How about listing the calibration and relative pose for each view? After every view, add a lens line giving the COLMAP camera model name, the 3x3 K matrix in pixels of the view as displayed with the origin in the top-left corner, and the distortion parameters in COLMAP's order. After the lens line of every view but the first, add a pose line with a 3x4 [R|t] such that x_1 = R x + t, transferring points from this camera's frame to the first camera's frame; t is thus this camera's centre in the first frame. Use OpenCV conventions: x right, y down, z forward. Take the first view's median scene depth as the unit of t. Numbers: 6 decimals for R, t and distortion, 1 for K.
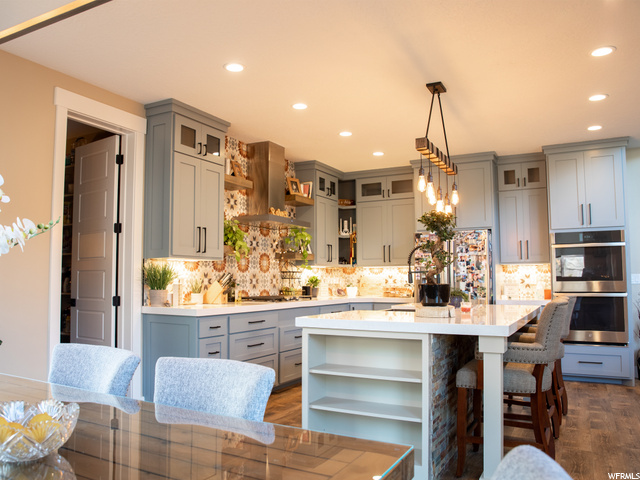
lens RADIAL K [[508.8, 0, 304.8], [0, 508.8, 241.8], [0, 0, 1]] dist [-0.077179, -0.000882]
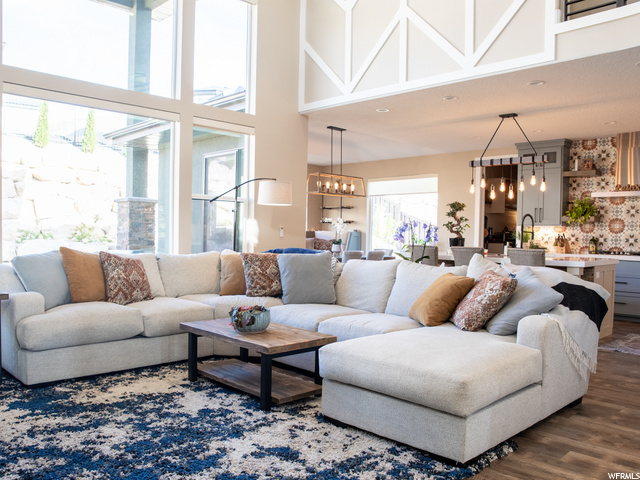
lens RADIAL K [[508.8, 0, 304.8], [0, 508.8, 241.8], [0, 0, 1]] dist [-0.077179, -0.000882]
pose [[-0.267477, 0.006157, -0.963545, 1.351757], [0.056470, 0.998361, -0.009296, 0.046423], [0.961908, -0.056898, -0.267386, 0.540499]]
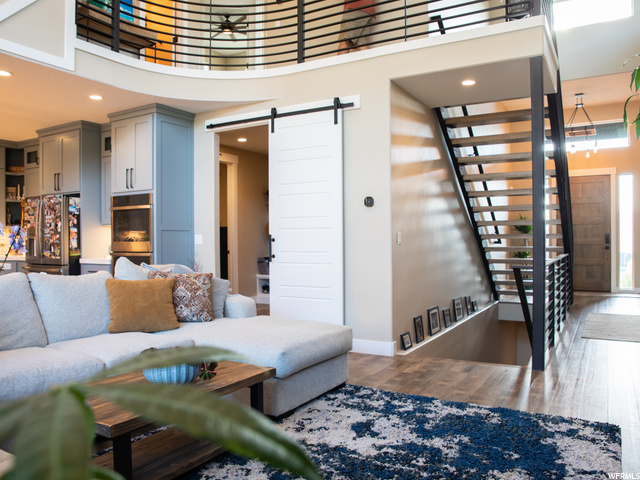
lens RADIAL K [[508.8, 0, 304.8], [0, 508.8, 241.8], [0, 0, 1]] dist [-0.077179, -0.000882]
pose [[0.999672, -0.003917, -0.025293, 0.925766], [0.005799, 0.997185, 0.074760, 0.000480], [0.024929, -0.074882, 0.996881, -0.057729]]
